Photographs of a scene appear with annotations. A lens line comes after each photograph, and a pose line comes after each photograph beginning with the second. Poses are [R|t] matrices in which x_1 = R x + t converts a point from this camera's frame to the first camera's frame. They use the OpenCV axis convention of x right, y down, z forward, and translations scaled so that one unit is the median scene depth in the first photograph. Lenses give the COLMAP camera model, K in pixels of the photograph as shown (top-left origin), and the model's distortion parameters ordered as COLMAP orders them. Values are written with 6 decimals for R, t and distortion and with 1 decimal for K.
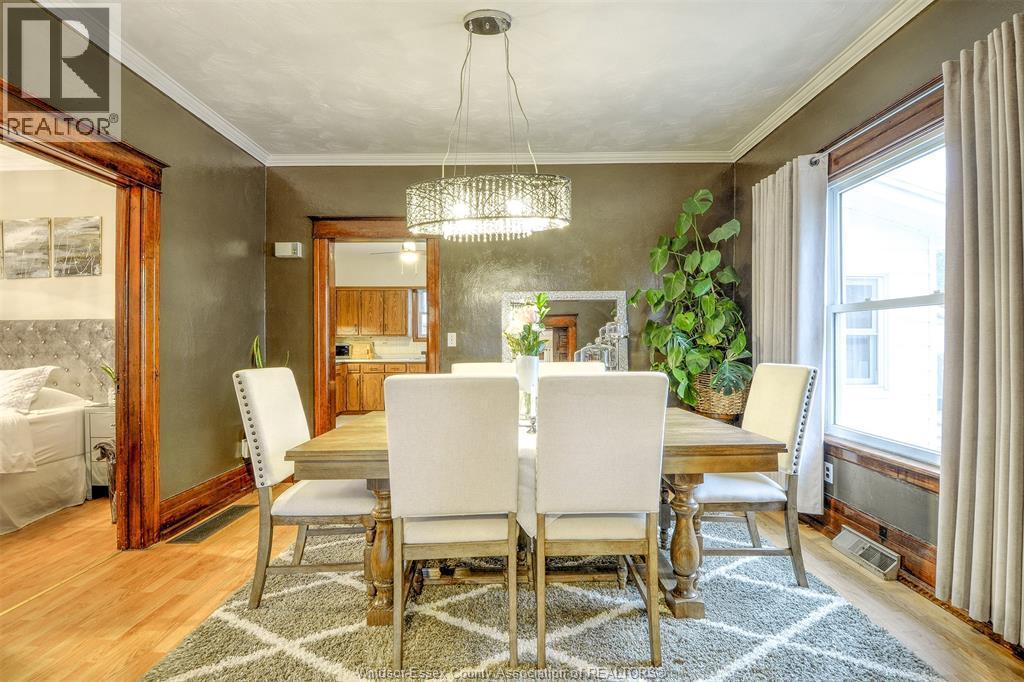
lens RADIAL K [[450.6, 0, 521.8], [0, 450.6, 348.4], [0, 0, 1]] dist [-0.004908, -0.010256]
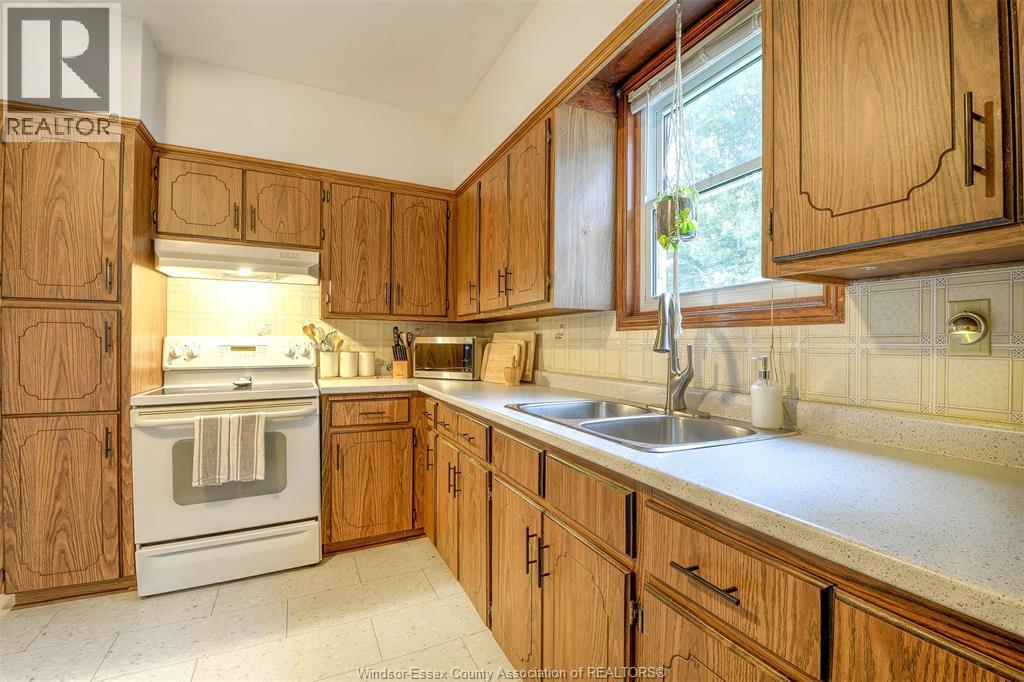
lens RADIAL K [[450.6, 0, 526.4], [0, 450.6, 345.7], [0, 0, 1]] dist [-0.004908, -0.010256]
pose [[0.421702, 0.005561, -0.906717, -0.085282], [-0.012902, 0.999917, 0.000132, -0.012112], [0.906643, 0.011643, 0.421739, 1.806016]]
